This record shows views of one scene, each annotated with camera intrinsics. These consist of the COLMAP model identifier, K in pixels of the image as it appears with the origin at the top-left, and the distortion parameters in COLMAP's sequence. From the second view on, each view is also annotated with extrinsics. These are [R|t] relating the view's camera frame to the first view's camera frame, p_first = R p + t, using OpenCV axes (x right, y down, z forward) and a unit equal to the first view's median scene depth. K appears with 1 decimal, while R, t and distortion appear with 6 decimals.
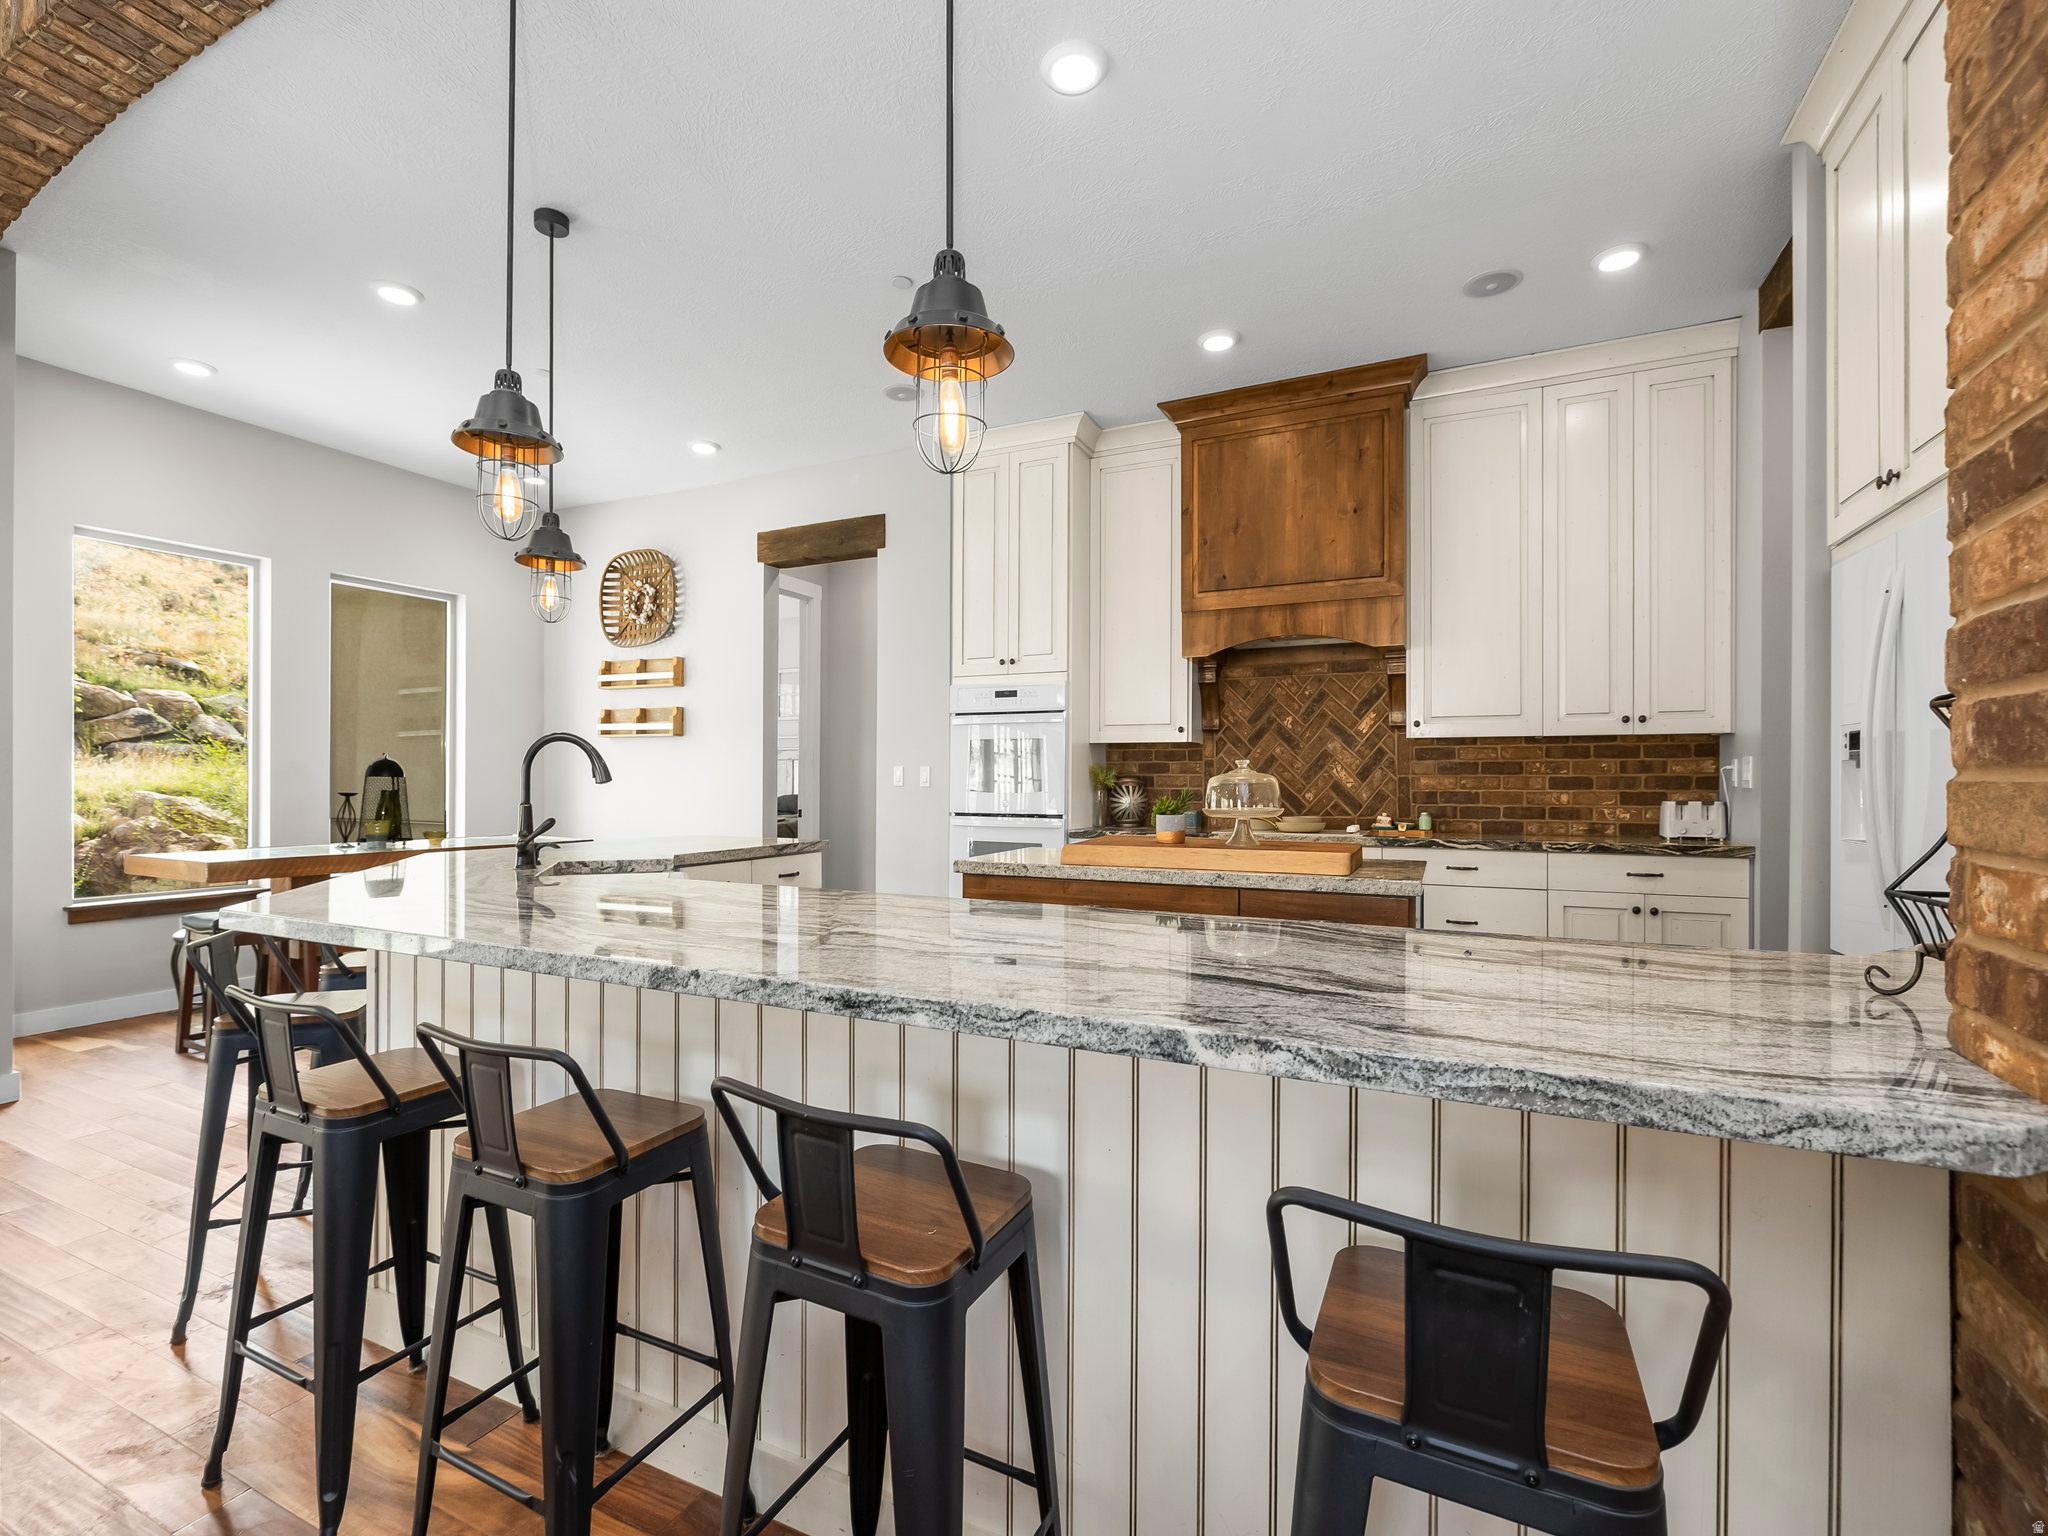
lens RADIAL K [[923.6, 0, 1015.3], [0, 923.6, 777.5], [0, 0, 1]] dist [0.000904, 0.000334]
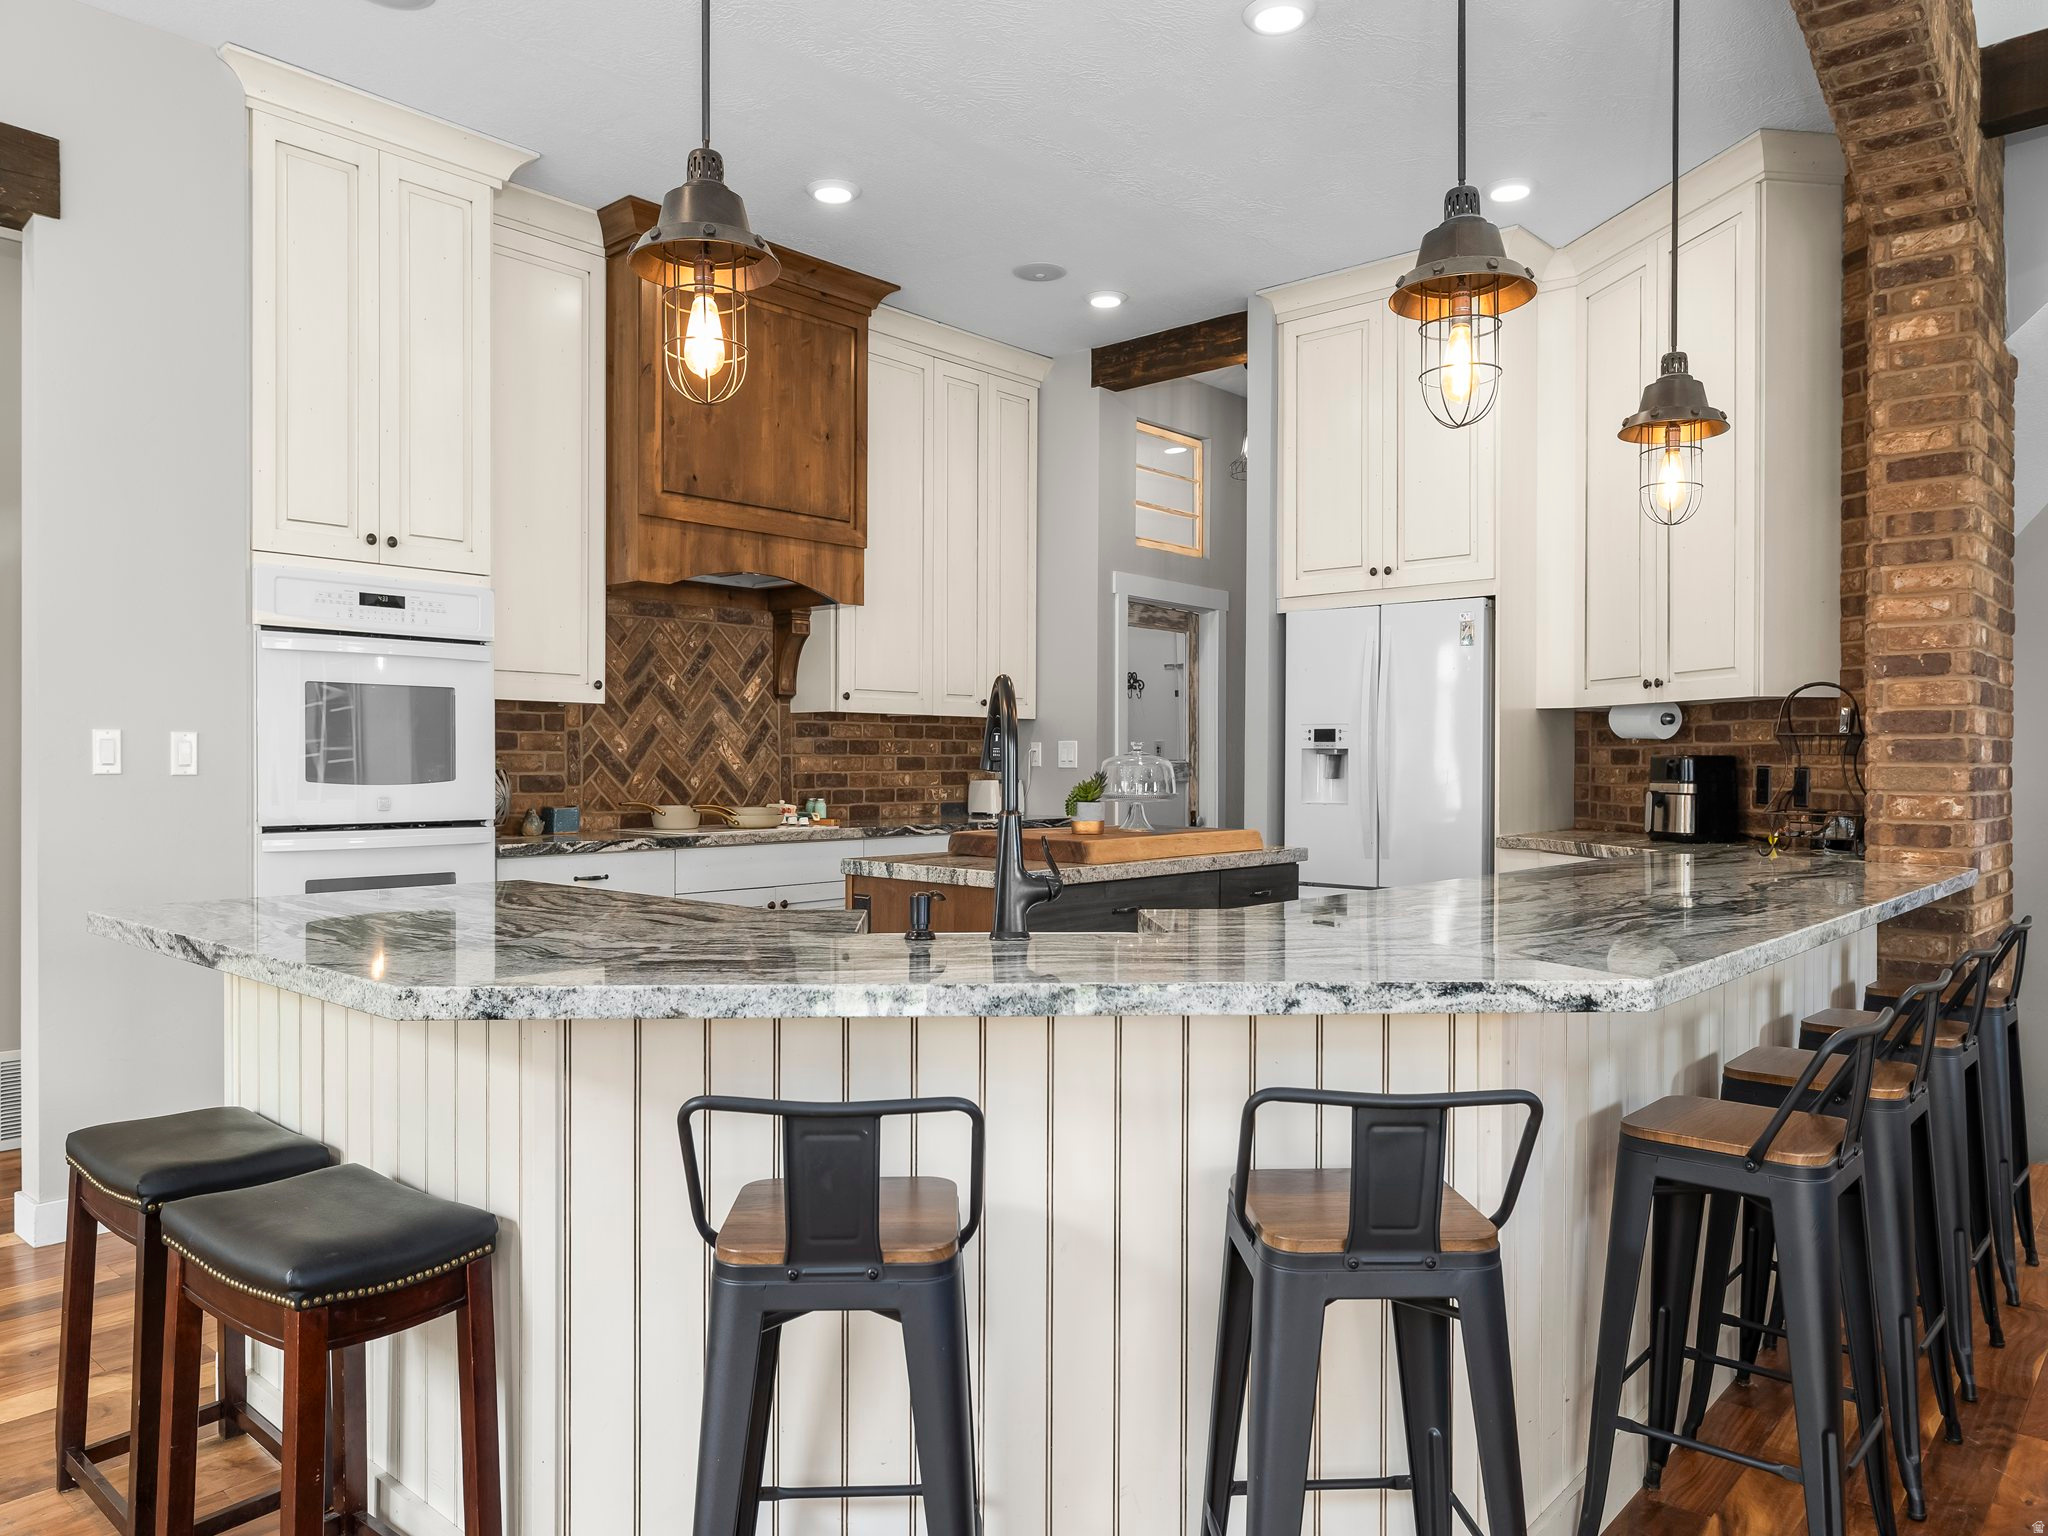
lens RADIAL K [[1379.7, 0, 1023.6], [0, 1379.7, 769.3], [0, 0, 1]] dist [-0.005487, 0.000162]
pose [[0.278747, -0.008054, 0.960331, -0.735908], [-0.005475, 0.999935, 0.009975, -0.002928], [-0.960349, -0.008038, 0.278684, 0.457448]]
